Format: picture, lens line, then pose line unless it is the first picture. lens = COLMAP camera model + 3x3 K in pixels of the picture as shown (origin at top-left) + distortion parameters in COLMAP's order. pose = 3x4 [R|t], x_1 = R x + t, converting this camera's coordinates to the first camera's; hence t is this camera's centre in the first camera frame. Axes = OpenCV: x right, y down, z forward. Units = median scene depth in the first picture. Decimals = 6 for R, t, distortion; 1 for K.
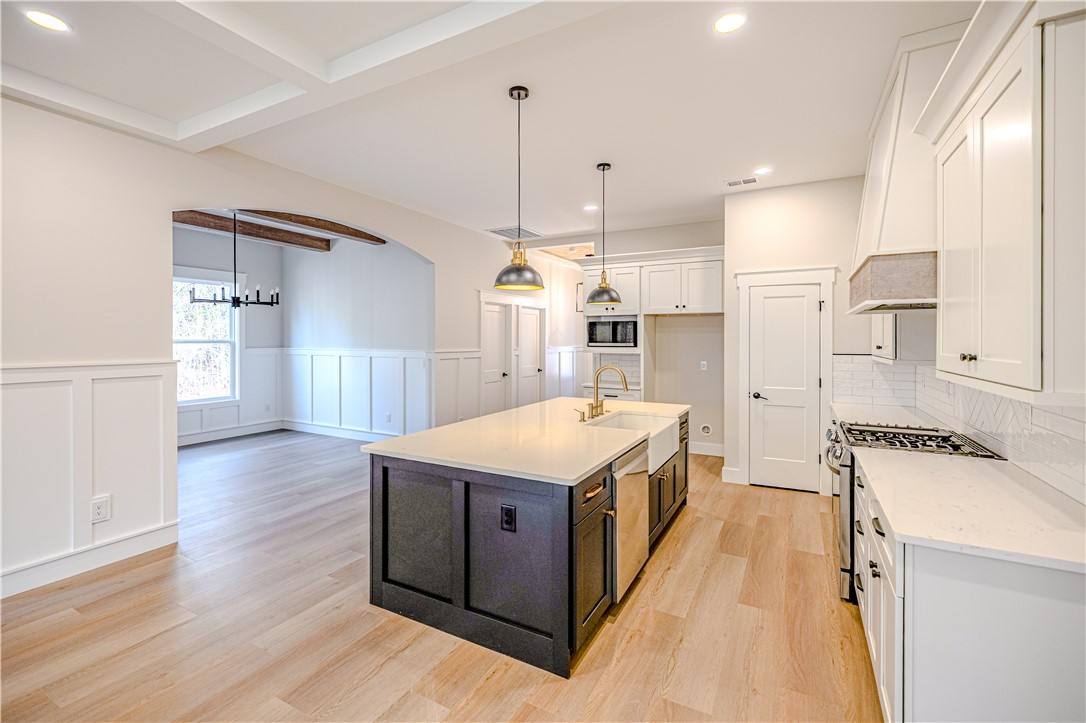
lens RADIAL K [[474.5, 0, 548.4], [0, 474.5, 333.7], [0, 0, 1]] dist [0.008859, -0.002337]
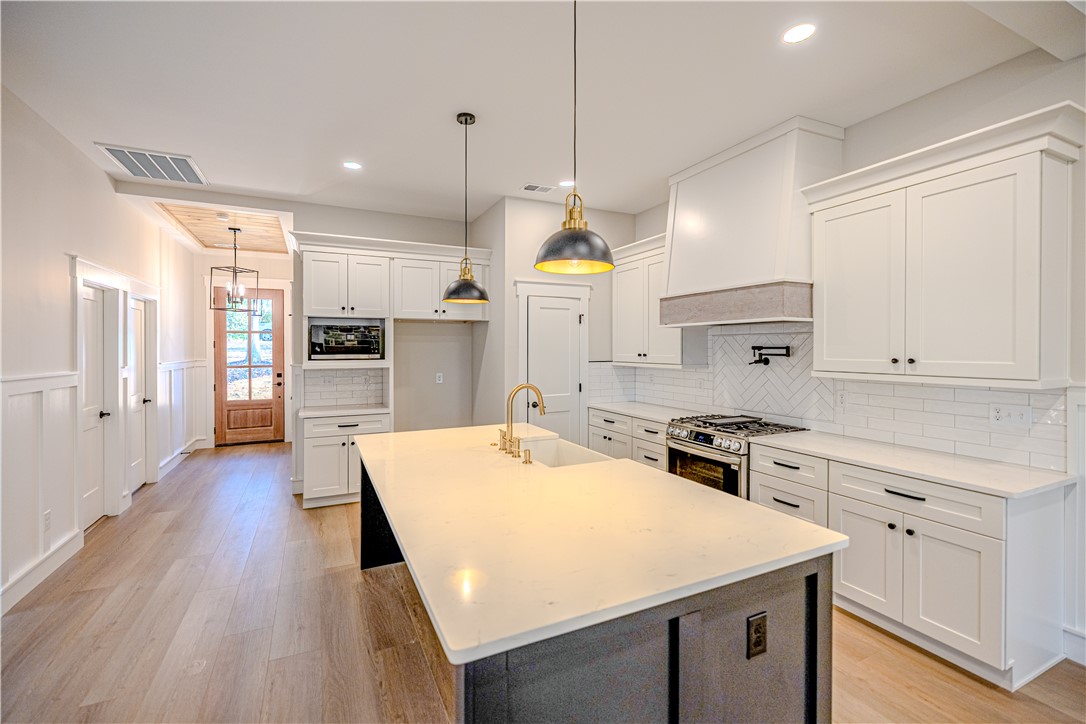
lens RADIAL K [[474.5, 0, 525.0], [0, 474.5, 346.3], [0, 0, 1]] dist [0.008859, -0.002337]
pose [[0.599900, 0.001122, 0.800074, -0.364599], [-0.006620, 0.999972, 0.003561, 0.002687], [-0.800047, -0.007432, 0.599891, 0.402321]]
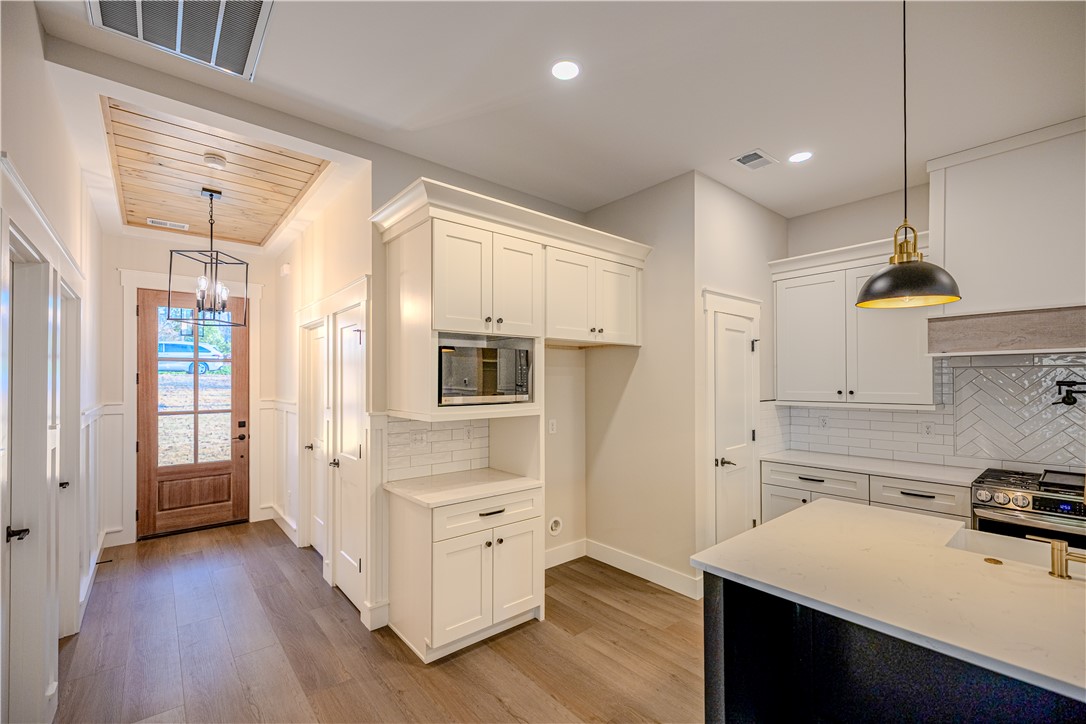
lens RADIAL K [[474.5, 0, 533.3], [0, 474.5, 375.8], [0, 0, 1]] dist [0.008859, -0.002337]
pose [[0.377076, 0.007863, 0.926149, -0.337900], [-0.005544, 0.999965, -0.006232, 0.003558], [-0.926166, -0.002785, 0.377107, 0.964120]]
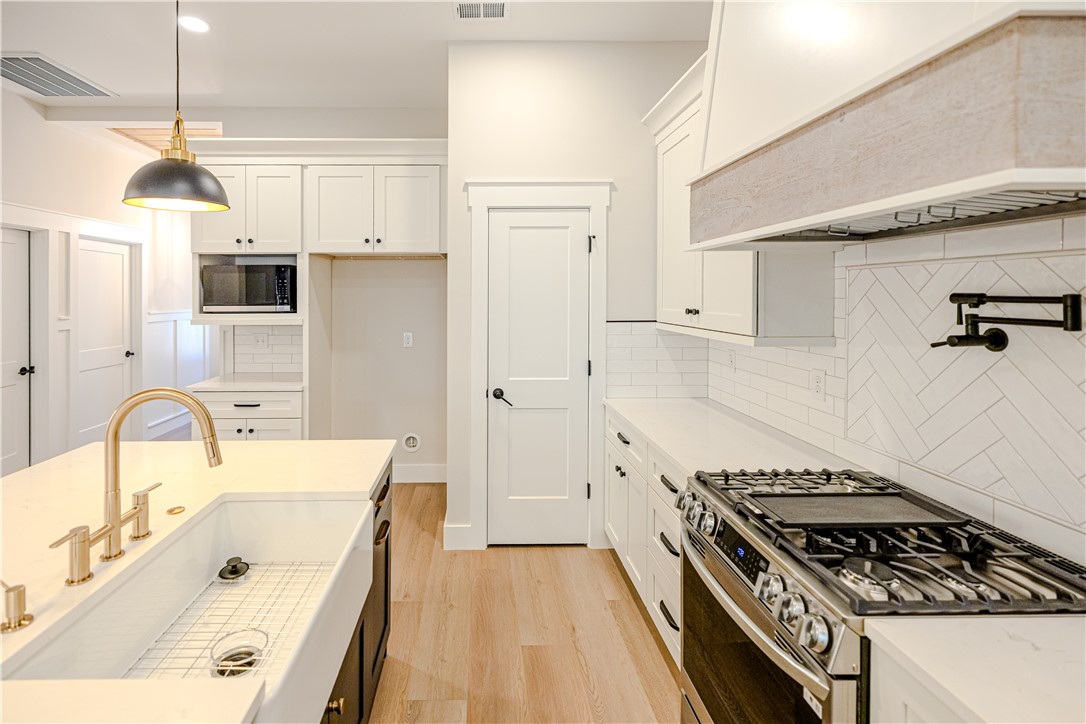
lens RADIAL K [[474.5, 0, 523.5], [0, 474.5, 300.6], [0, 0, 1]] dist [0.008859, -0.002337]
pose [[0.862408, -0.010324, 0.506108, 0.160722], [-0.001268, 0.999745, 0.022556, 0.001510], [-0.506211, -0.020094, 0.862175, 0.466251]]
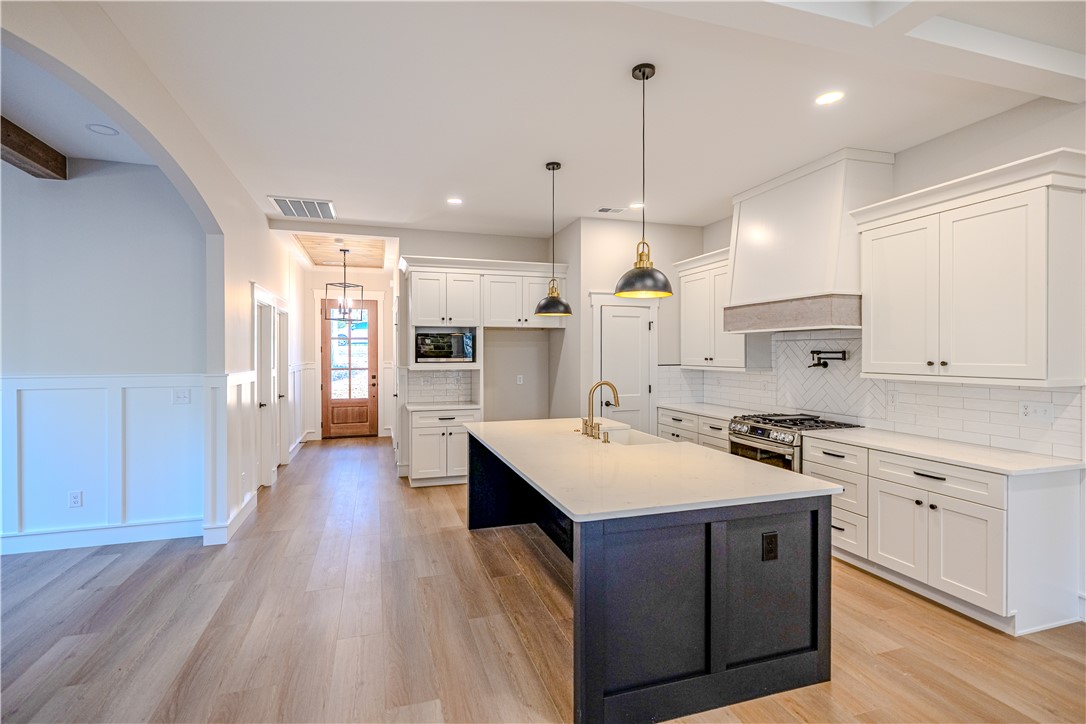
lens RADIAL K [[504.4, 0, 518.1], [0, 504.4, 349.6], [0, 0, 1]] dist [0.006113, -0.000696]
pose [[0.707709, 0.002694, 0.706498, -0.527521], [-0.005634, 0.999982, 0.001830, 0.002020], [-0.706481, -0.005276, 0.707712, 0.302474]]
